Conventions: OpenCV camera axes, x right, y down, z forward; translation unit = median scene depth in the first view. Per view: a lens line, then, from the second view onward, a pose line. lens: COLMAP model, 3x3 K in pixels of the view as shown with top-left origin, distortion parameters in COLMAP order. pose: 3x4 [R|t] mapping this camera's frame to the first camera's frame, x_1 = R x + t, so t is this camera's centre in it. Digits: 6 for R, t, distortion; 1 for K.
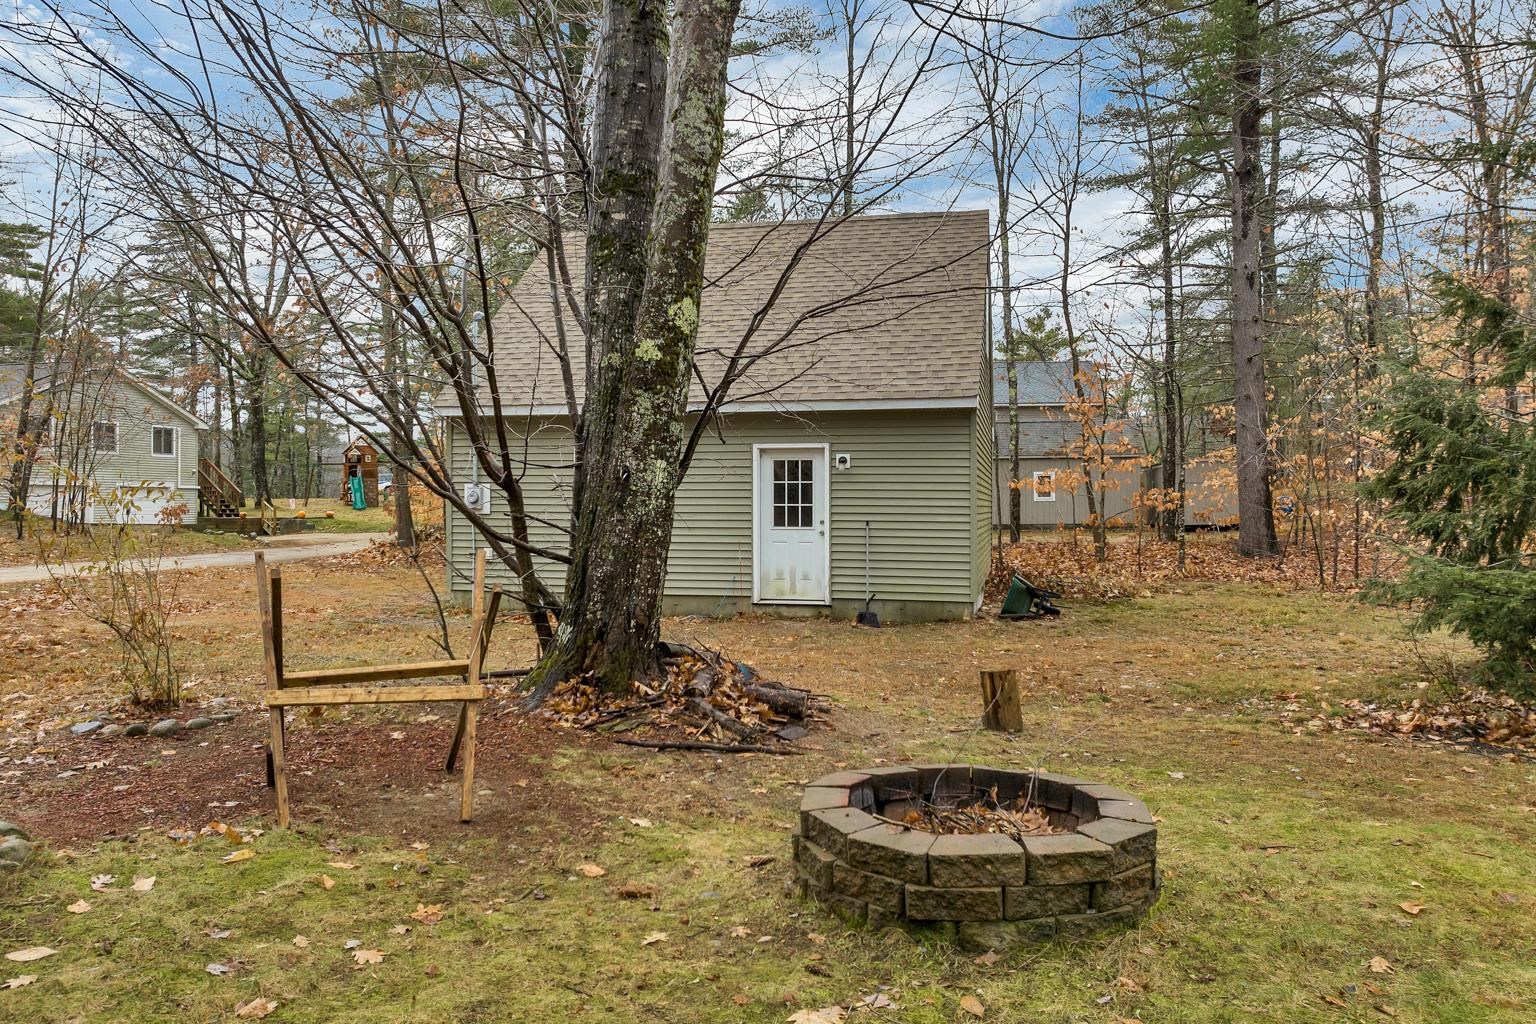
lens RADIAL K [[1107.2, 0, 768.0], [0, 1107.2, 512.0], [0, 0, 1]] dist [-0.020982, -0.008471]
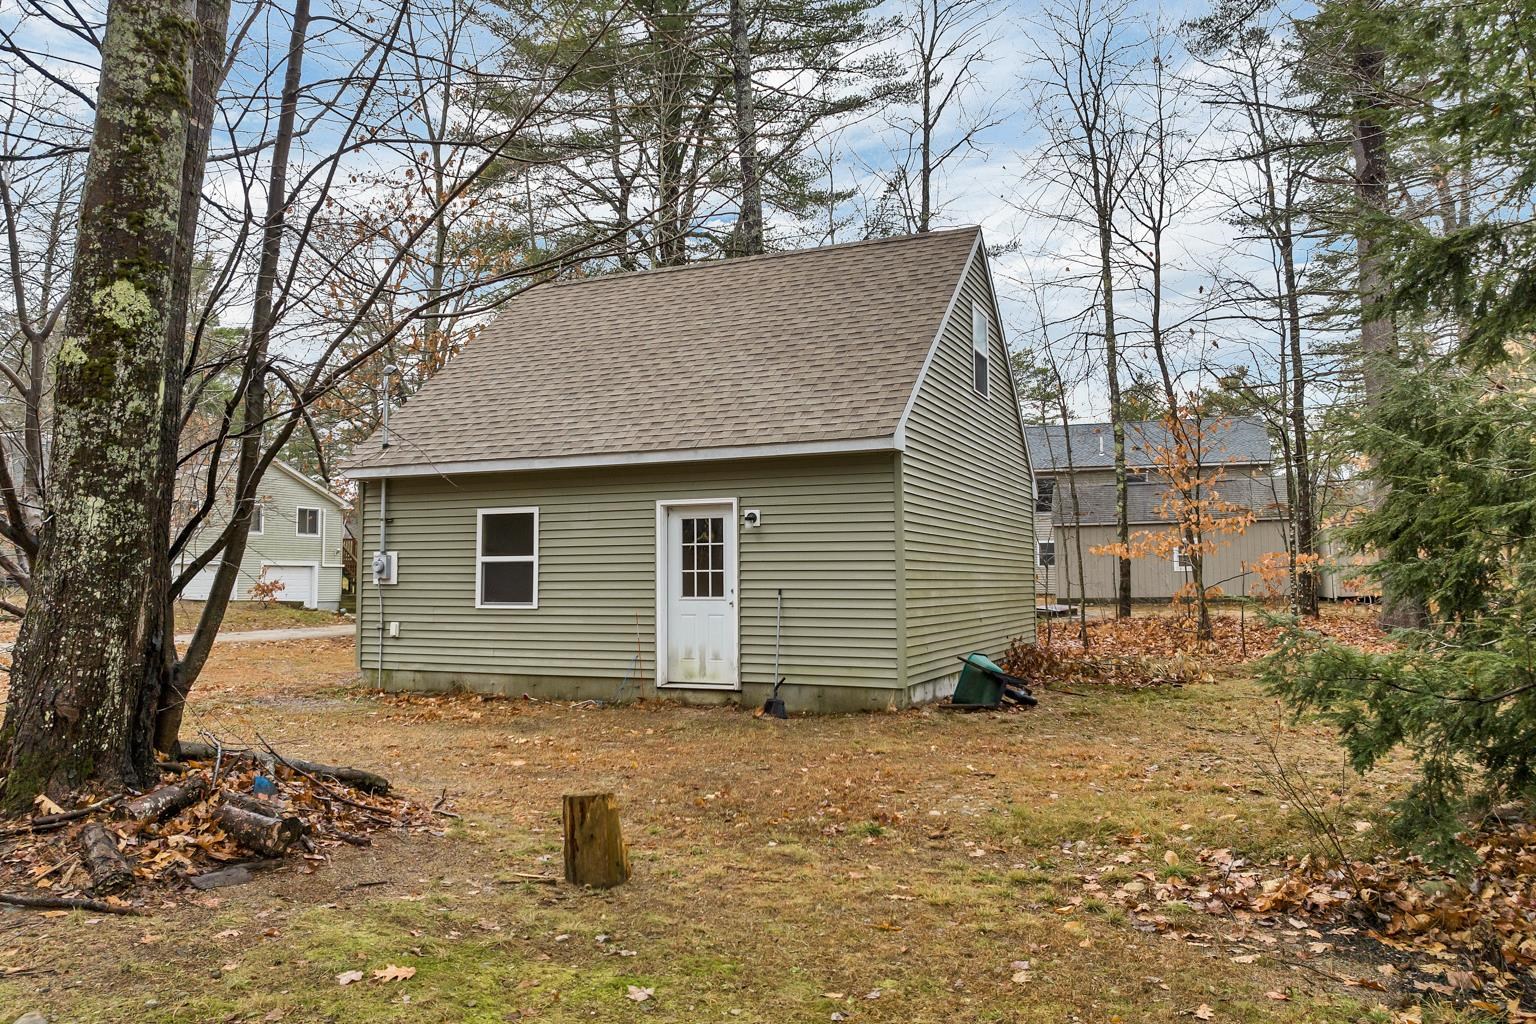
lens RADIAL K [[1107.2, 0, 768.0], [0, 1107.2, 512.0], [0, 0, 1]] dist [-0.020982, -0.008471]
pose [[0.981269, -0.019004, -0.191705, 0.239546], [0.005499, 0.997480, -0.070734, 0.008937], [0.192566, 0.068355, 0.978900, 0.174948]]
